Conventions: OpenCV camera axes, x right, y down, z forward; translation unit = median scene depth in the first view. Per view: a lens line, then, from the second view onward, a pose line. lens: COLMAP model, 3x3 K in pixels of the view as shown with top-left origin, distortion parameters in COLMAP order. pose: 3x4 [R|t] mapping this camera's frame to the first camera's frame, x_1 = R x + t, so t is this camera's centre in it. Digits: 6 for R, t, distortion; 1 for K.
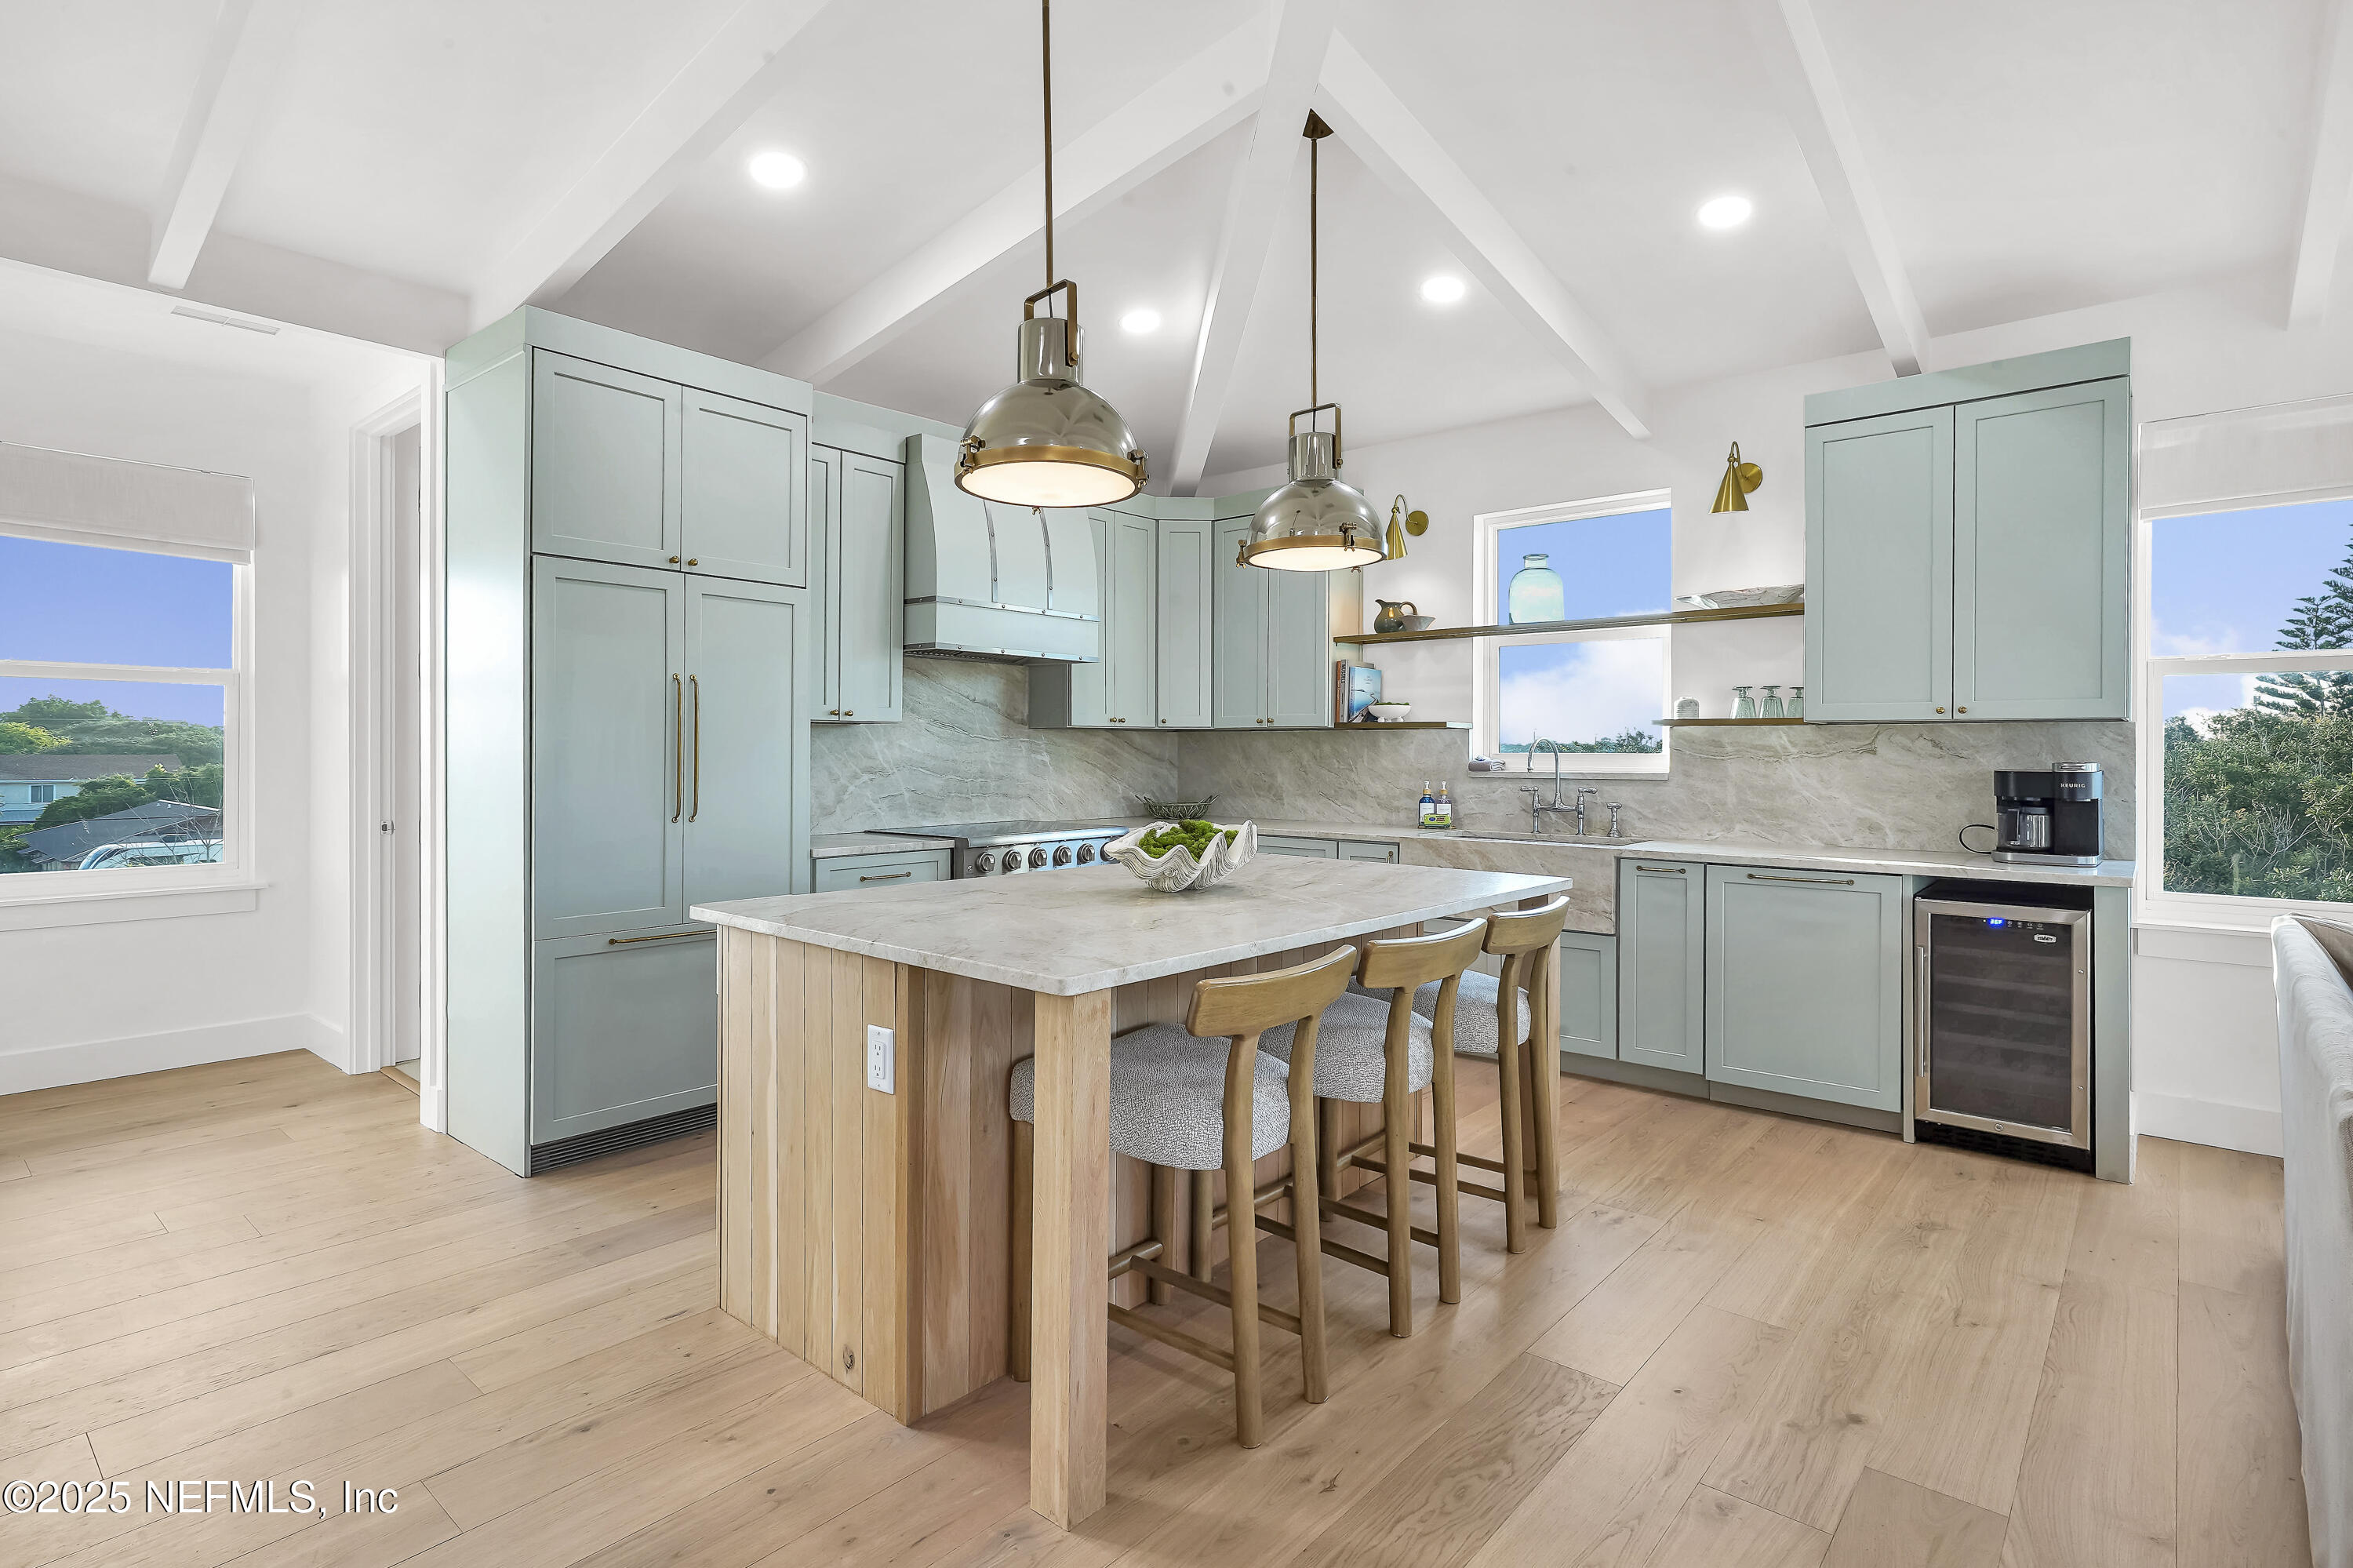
lens RADIAL K [[1158.9, 0, 1173.6], [0, 1158.9, 762.2], [0, 0, 1]] dist [-0.006078, 0.005093]
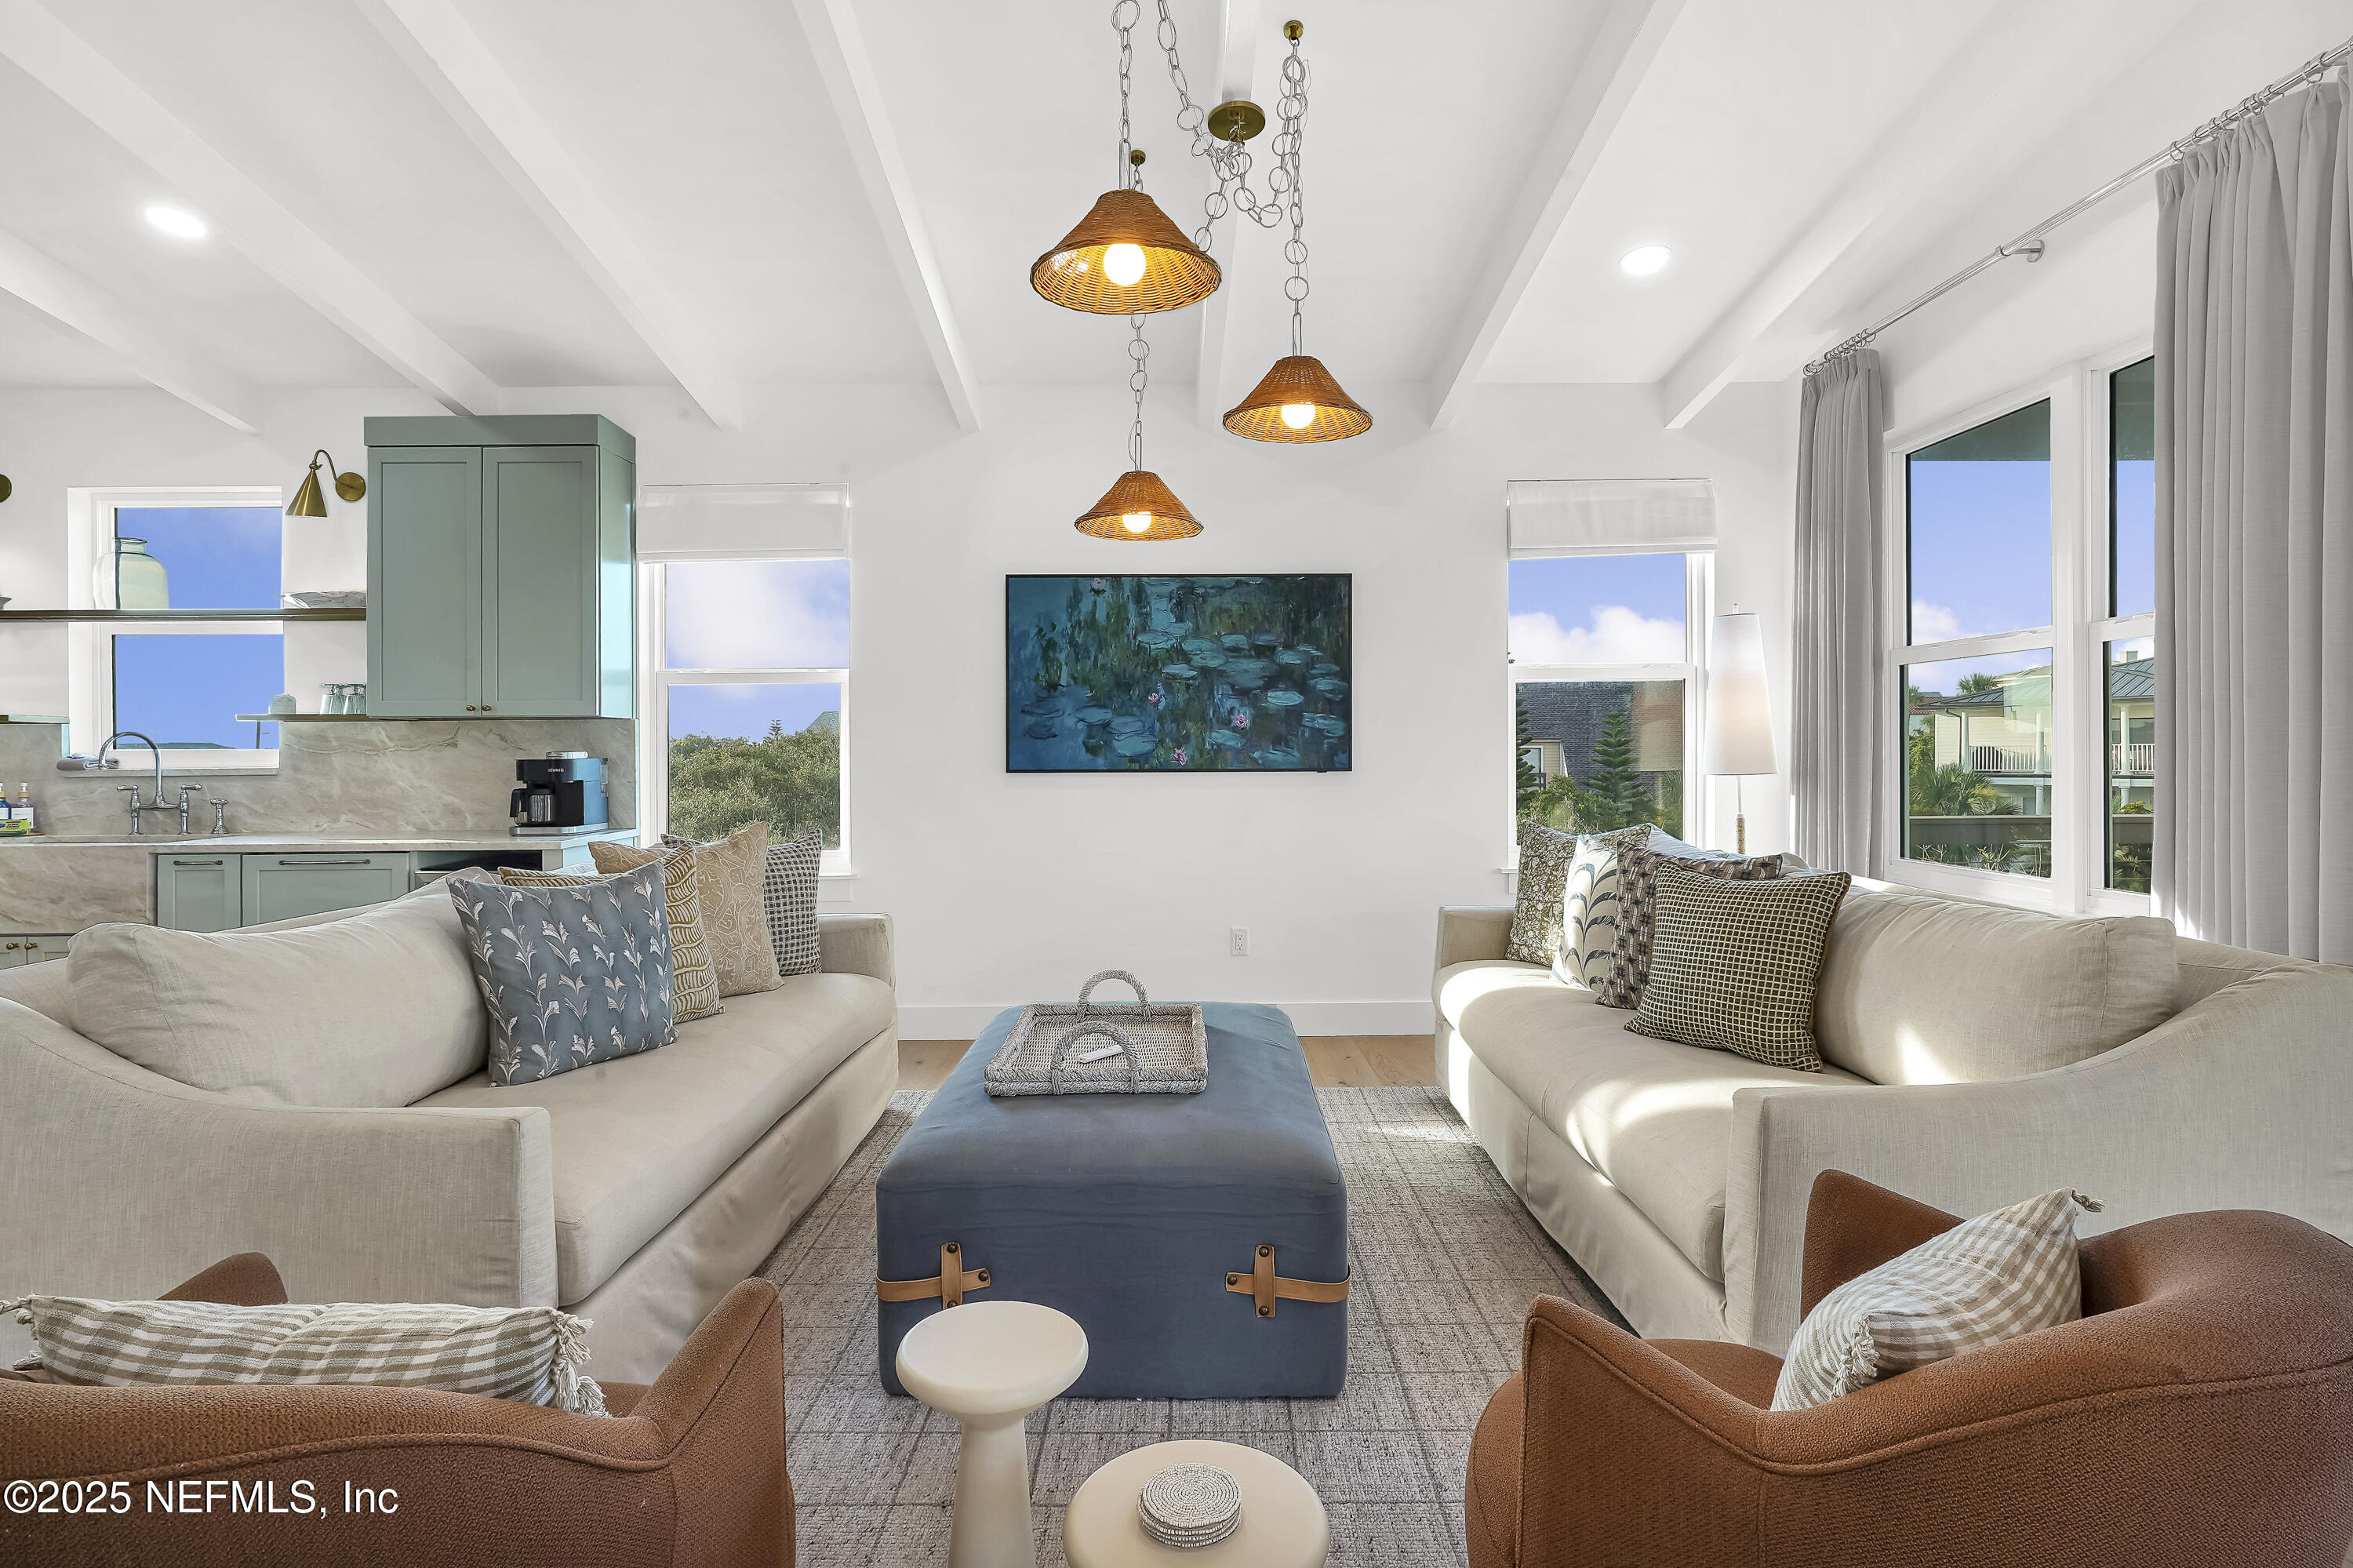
lens RADIAL K [[1158.9, 0, 1186.9], [0, 1158.9, 762.4], [0, 0, 1]] dist [-0.006078, 0.005093]
pose [[0.747754, -0.013512, 0.663839, 0.352583], [0.015908, 0.999870, 0.002432, 0.014931], [-0.663785, 0.008742, 0.747872, -0.287623]]
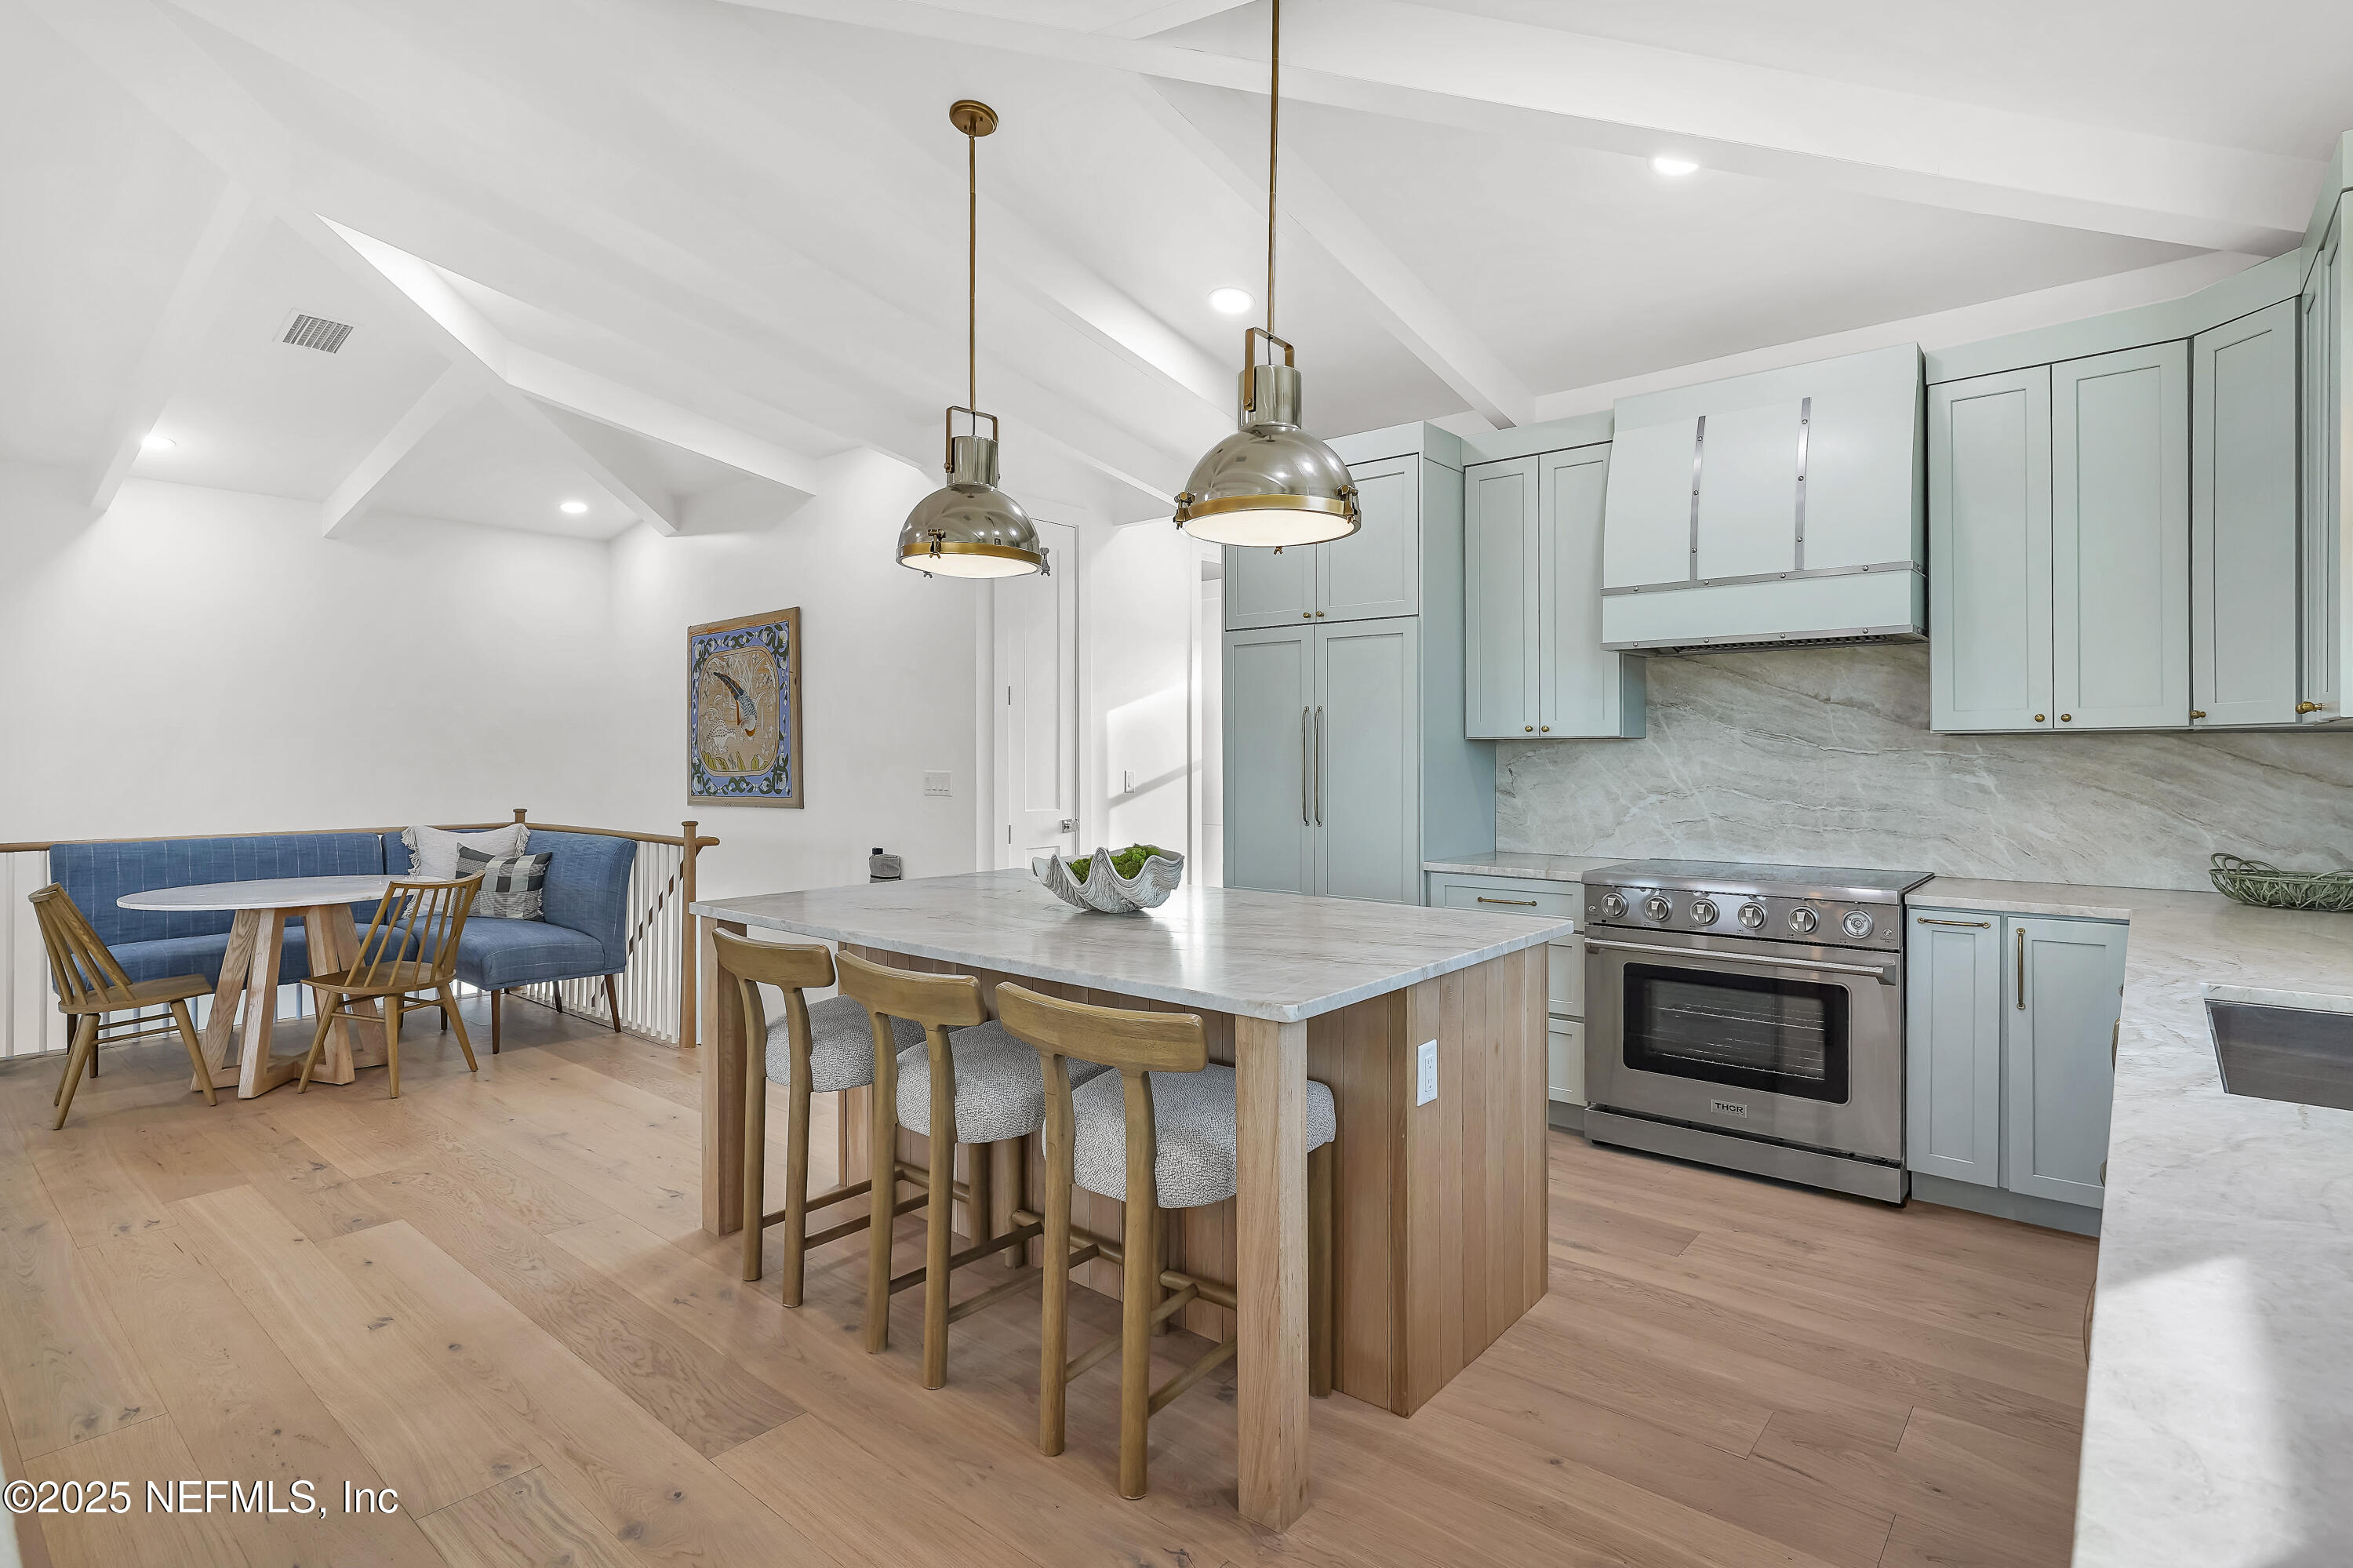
lens RADIAL K [[1158.9, 0, 1152.7], [0, 1158.9, 750.9], [0, 0, 1]] dist [-0.006078, 0.005093]
pose [[-0.003556, -0.009173, -0.999952, 0.648488], [-0.009006, 0.999918, -0.009141, -0.012081], [0.999953, 0.008973, -0.003638, 0.664669]]
